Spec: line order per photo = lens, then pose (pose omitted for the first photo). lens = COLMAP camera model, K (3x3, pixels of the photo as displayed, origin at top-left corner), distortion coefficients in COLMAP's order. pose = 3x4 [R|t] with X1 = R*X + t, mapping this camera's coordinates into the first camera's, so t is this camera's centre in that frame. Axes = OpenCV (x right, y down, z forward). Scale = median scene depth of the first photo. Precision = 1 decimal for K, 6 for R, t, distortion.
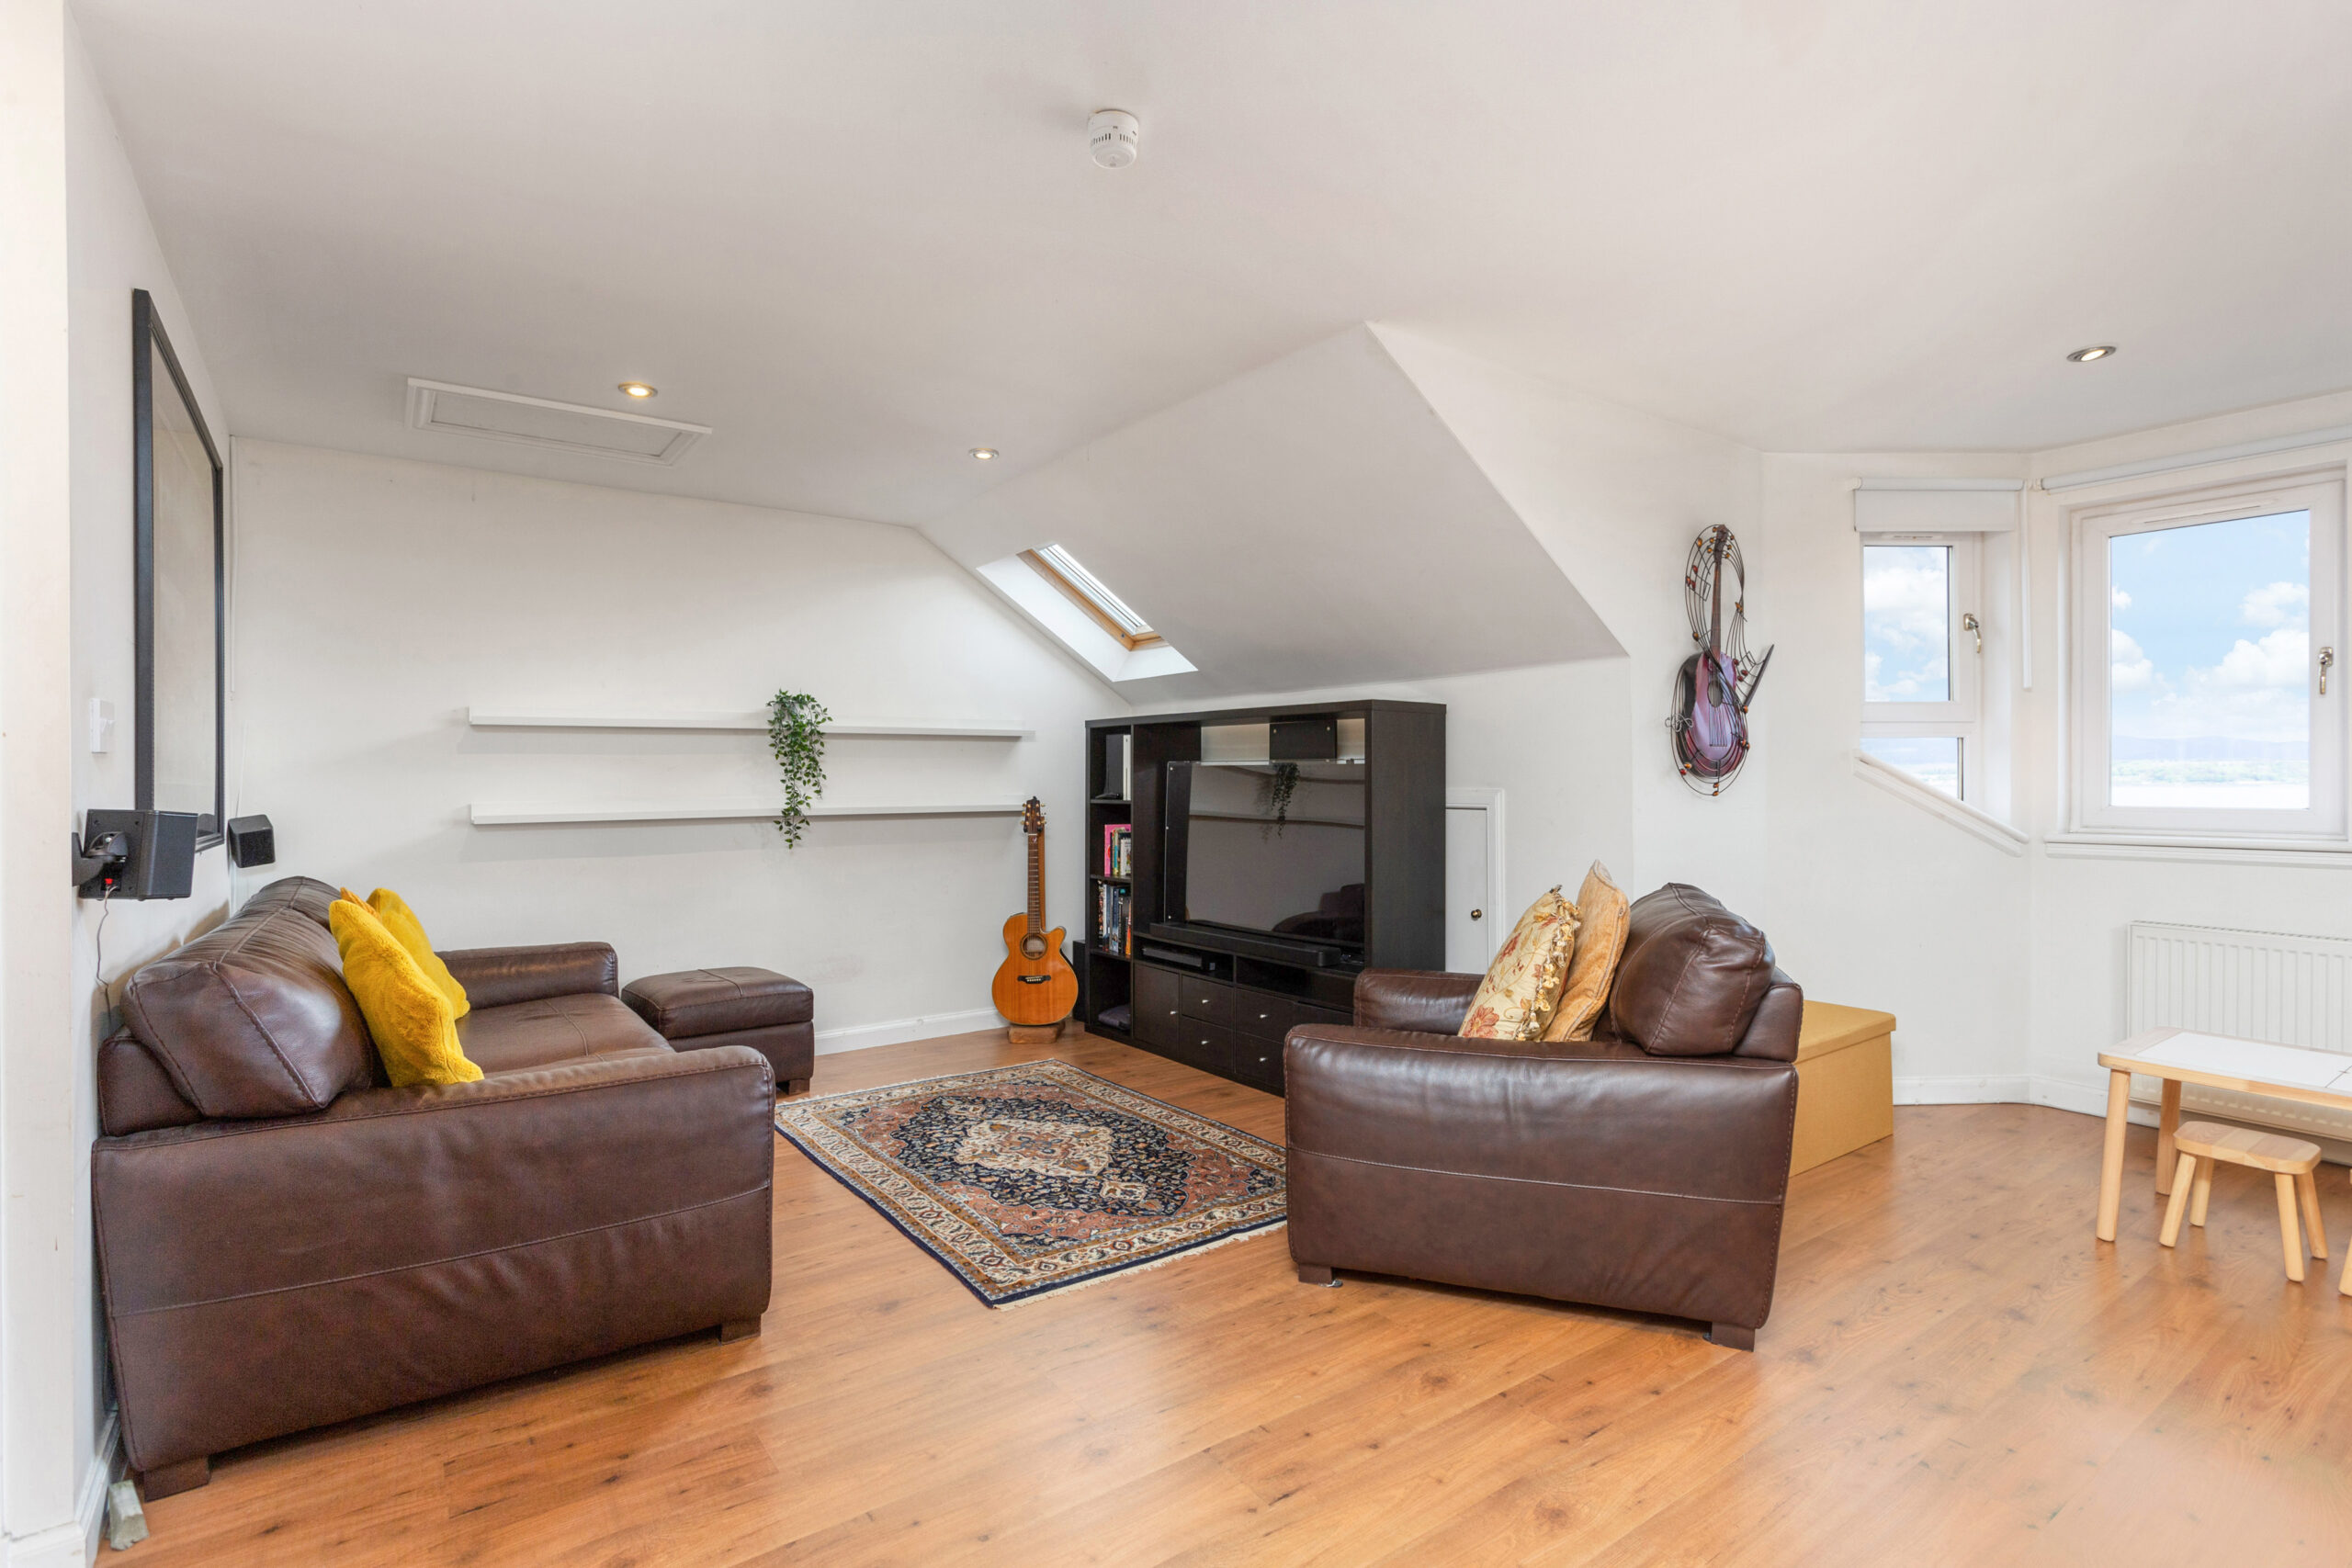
lens RADIAL K [[1121.8, 0, 1176.0], [0, 1121.8, 784.0], [0, 0, 1]] dist [-0.000827, -0.000318]
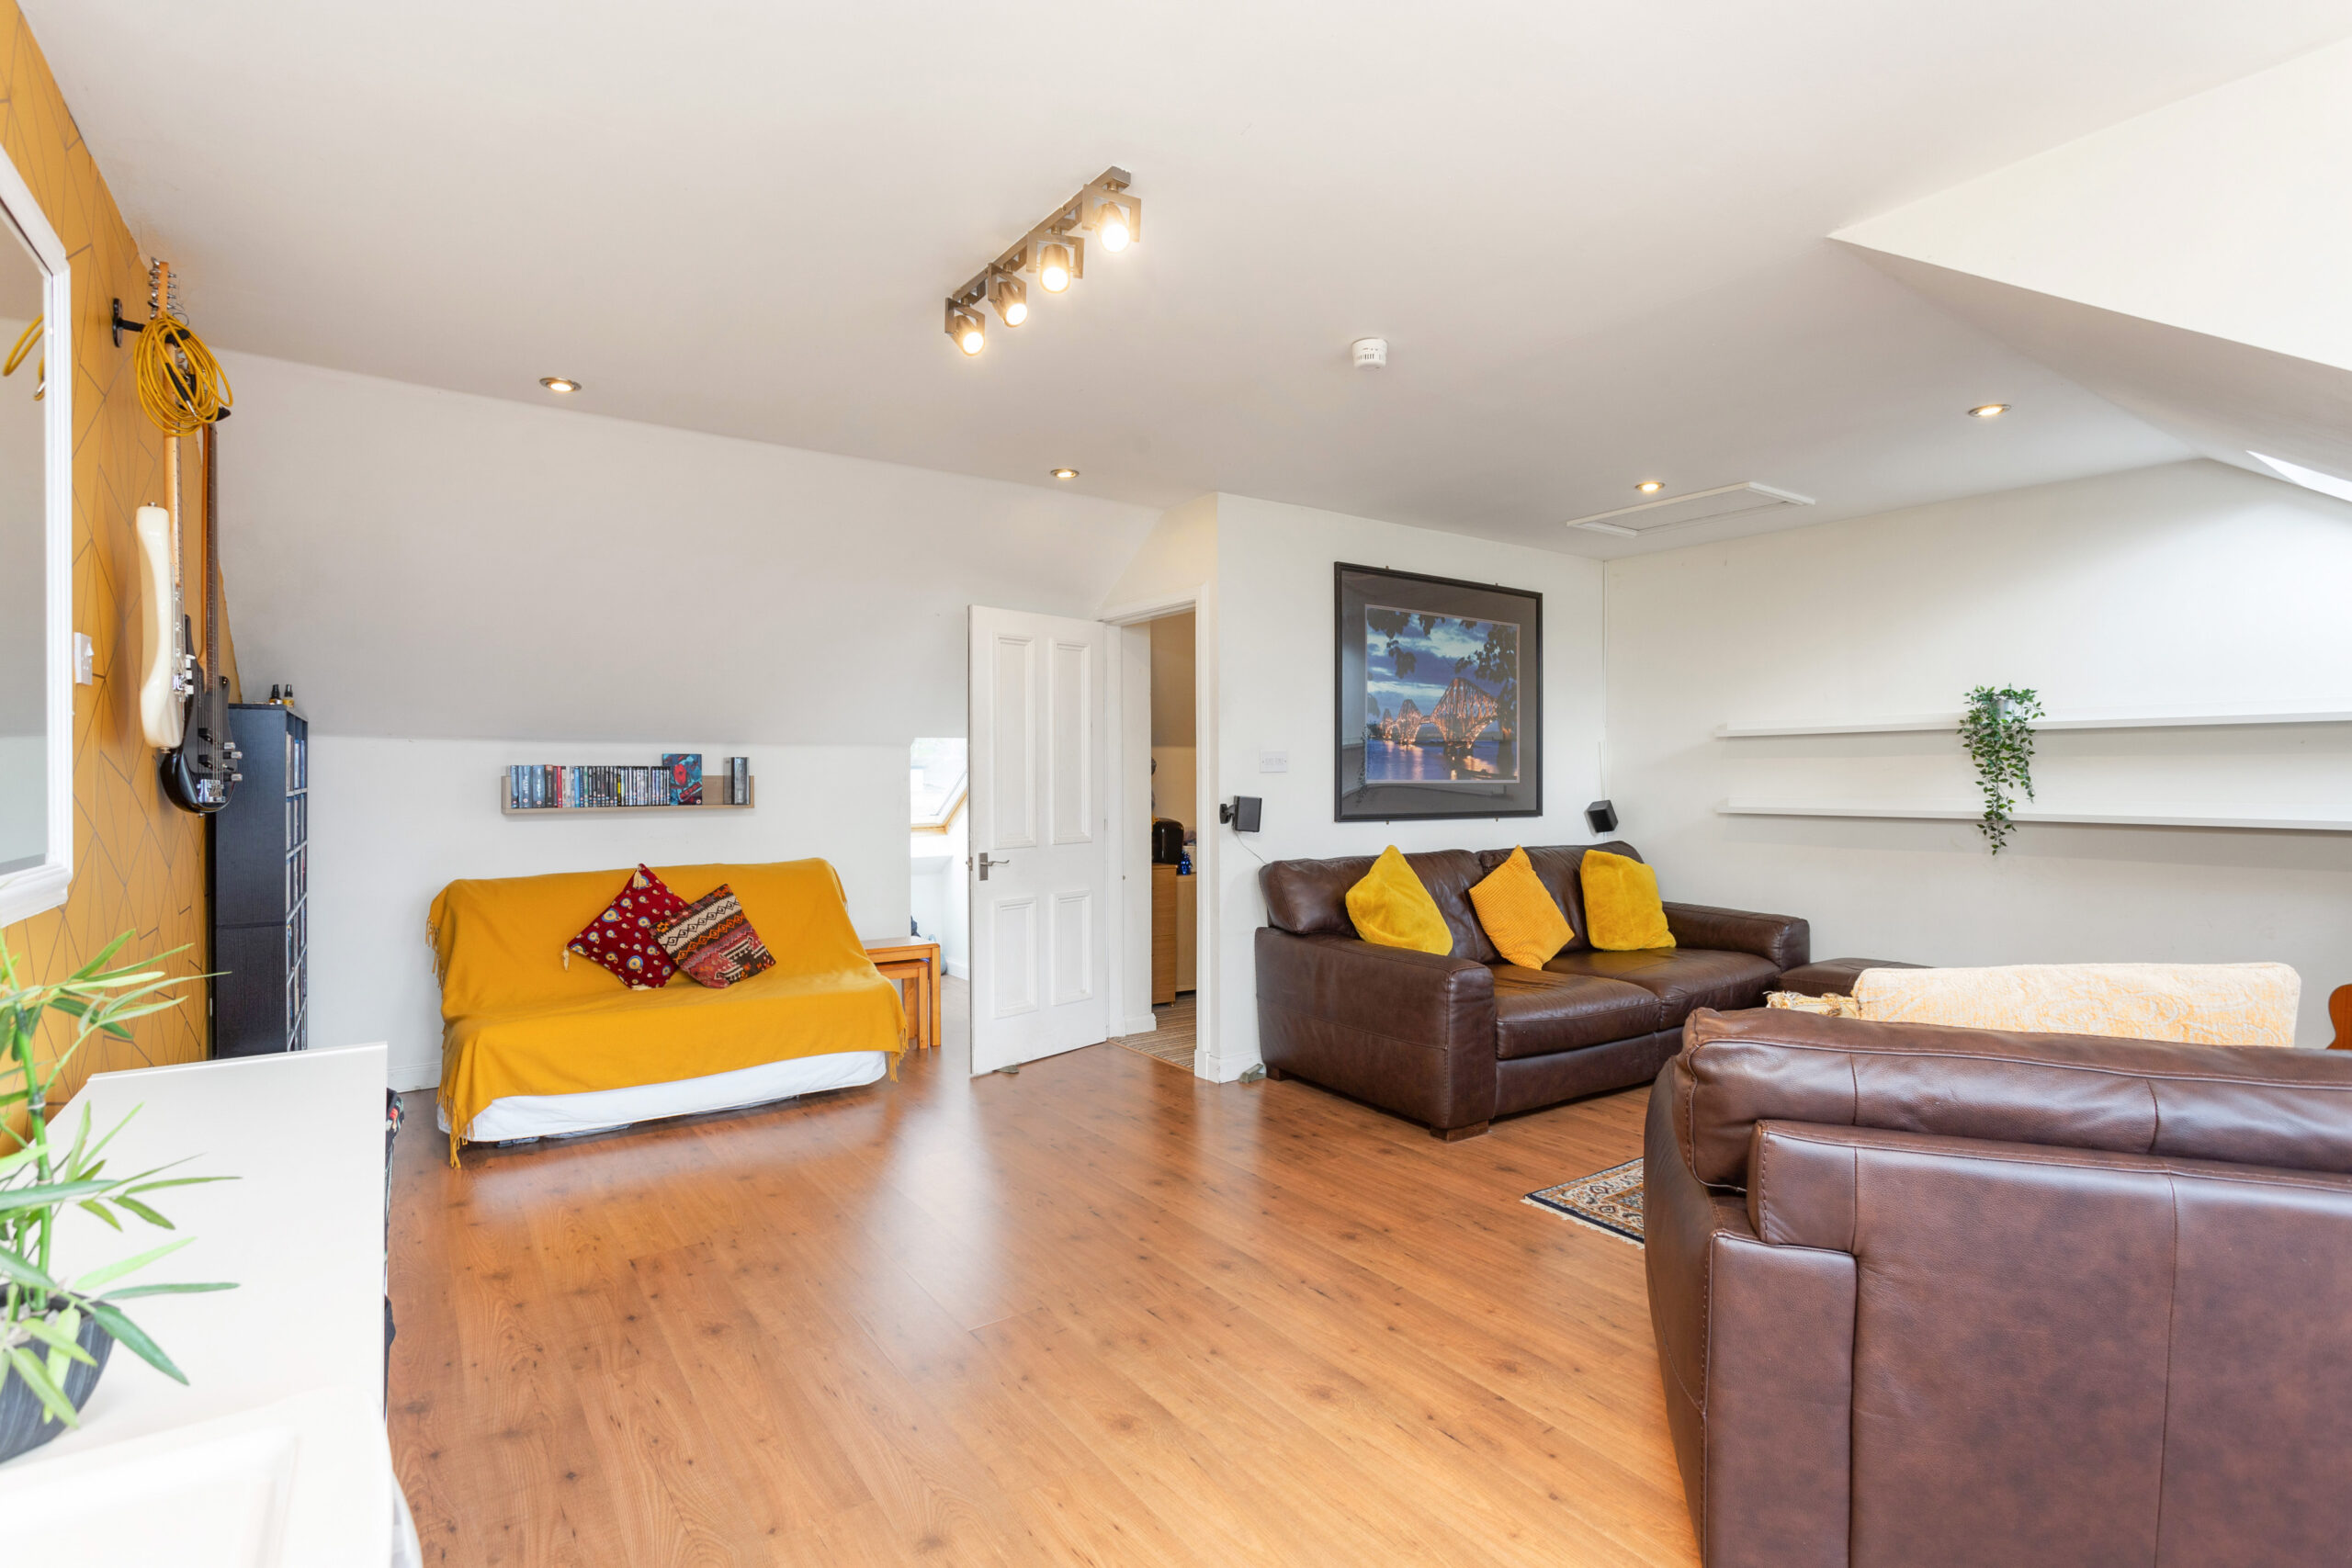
lens RADIAL K [[1121.8, 0, 1176.0], [0, 1121.8, 784.0], [0, 0, 1]] dist [-0.000827, -0.000318]
pose [[-0.012288, 0.016424, -0.999790, 0.660554], [-0.000985, 0.999864, 0.016437, -0.018113], [0.999924, 0.001187, -0.012270, 0.358998]]
